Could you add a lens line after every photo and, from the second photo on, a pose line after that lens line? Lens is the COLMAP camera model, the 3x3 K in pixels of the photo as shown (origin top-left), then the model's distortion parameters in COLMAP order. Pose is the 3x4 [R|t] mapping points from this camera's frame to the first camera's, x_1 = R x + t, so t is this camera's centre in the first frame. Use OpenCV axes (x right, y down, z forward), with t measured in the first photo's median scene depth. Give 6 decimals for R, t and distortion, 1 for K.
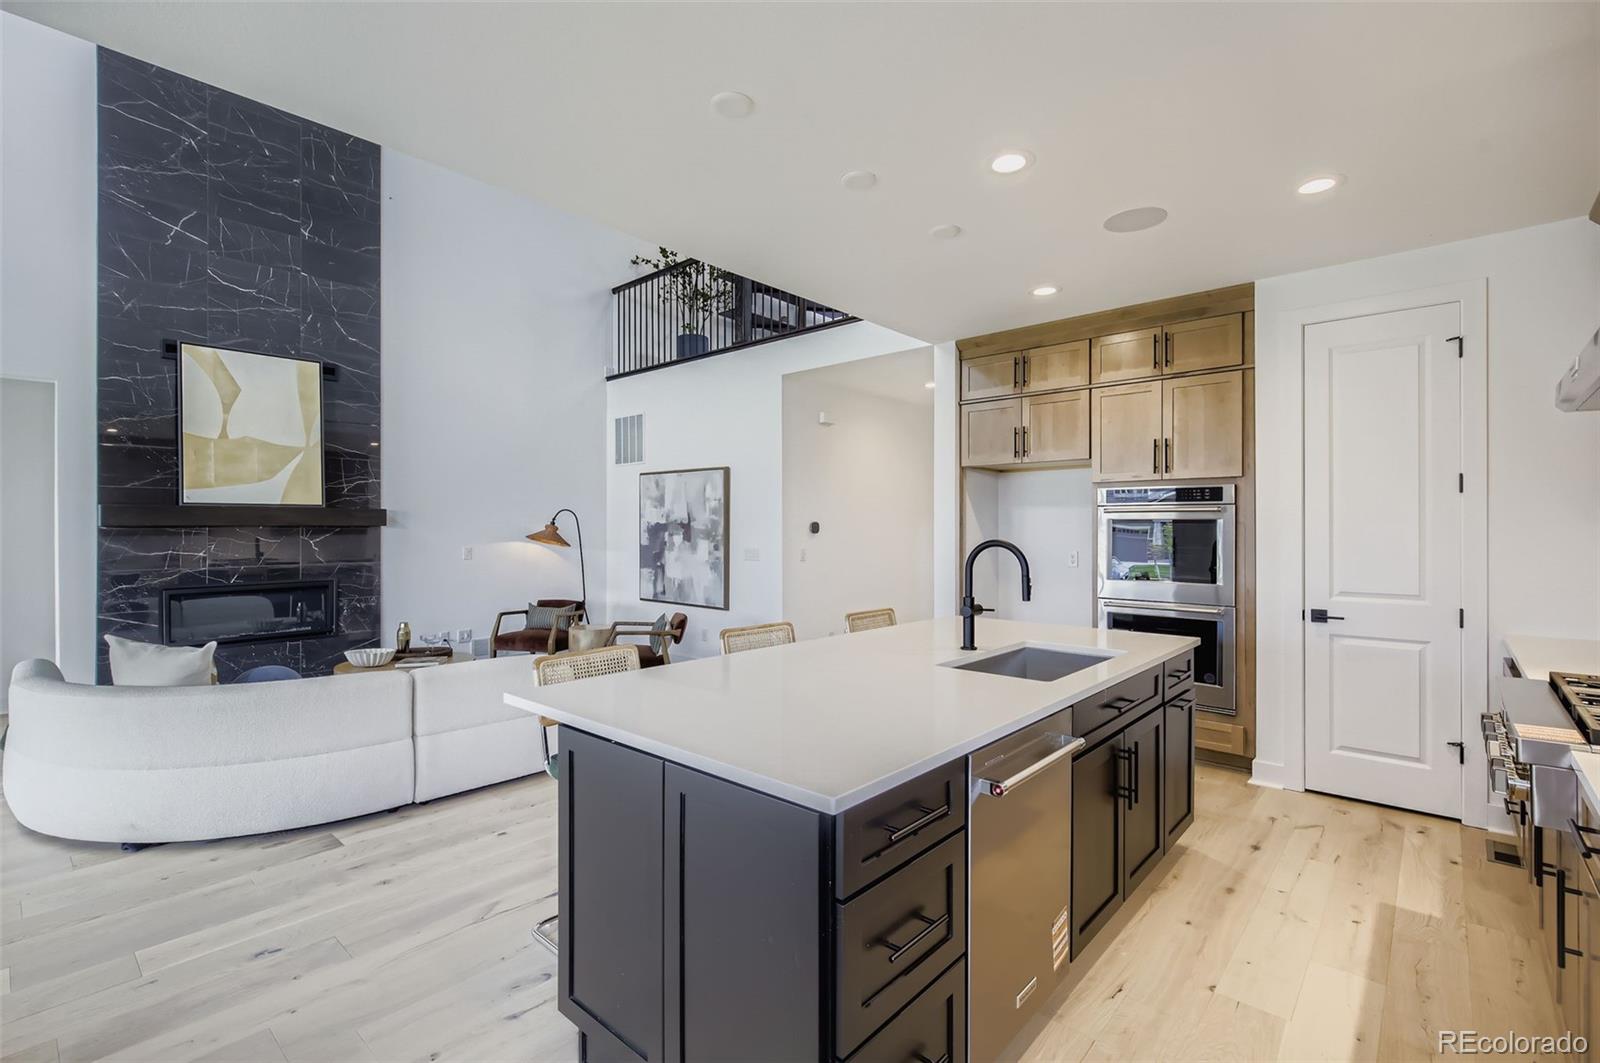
lens RADIAL K [[726.1, 0, 800.0], [0, 726.1, 531.5], [0, 0, 1]] dist [-0.001324, 0.000476]
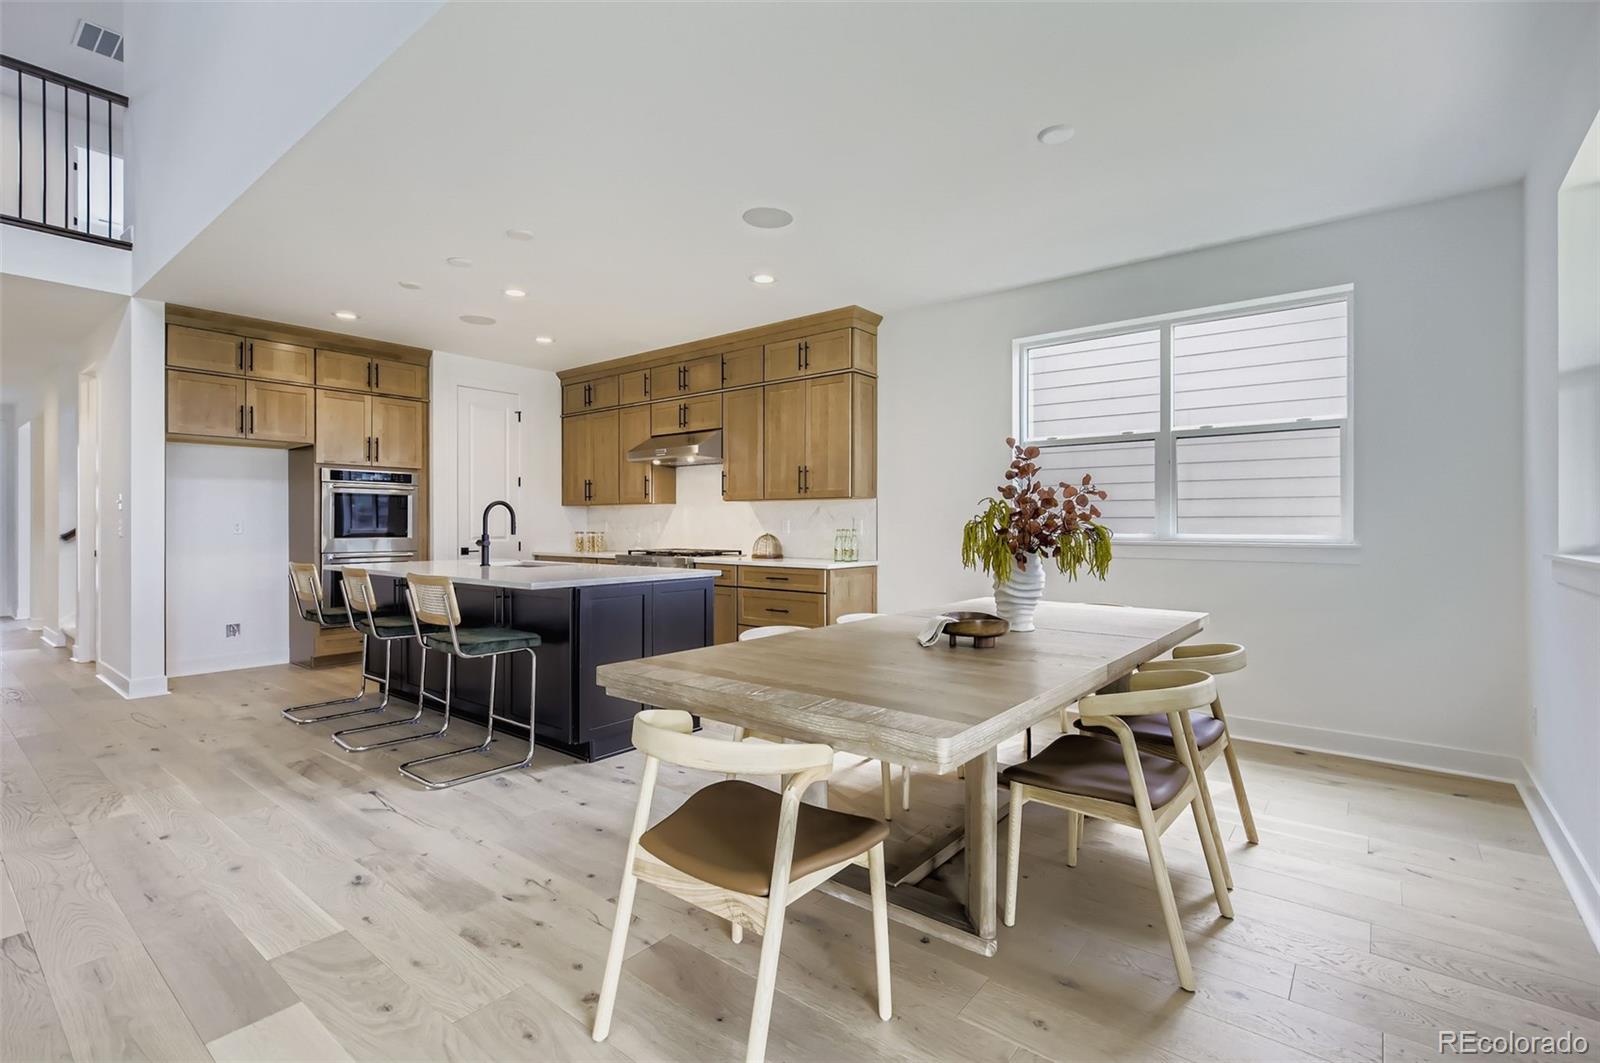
lens RADIAL K [[726.1, 0, 800.0], [0, 726.1, 531.5], [0, 0, 1]] dist [-0.001324, 0.000476]
pose [[-0.050268, -0.009004, 0.998695, -0.992441], [0.001734, 0.999957, 0.009102, 0.046949], [-0.998734, 0.002189, -0.050251, 0.241990]]
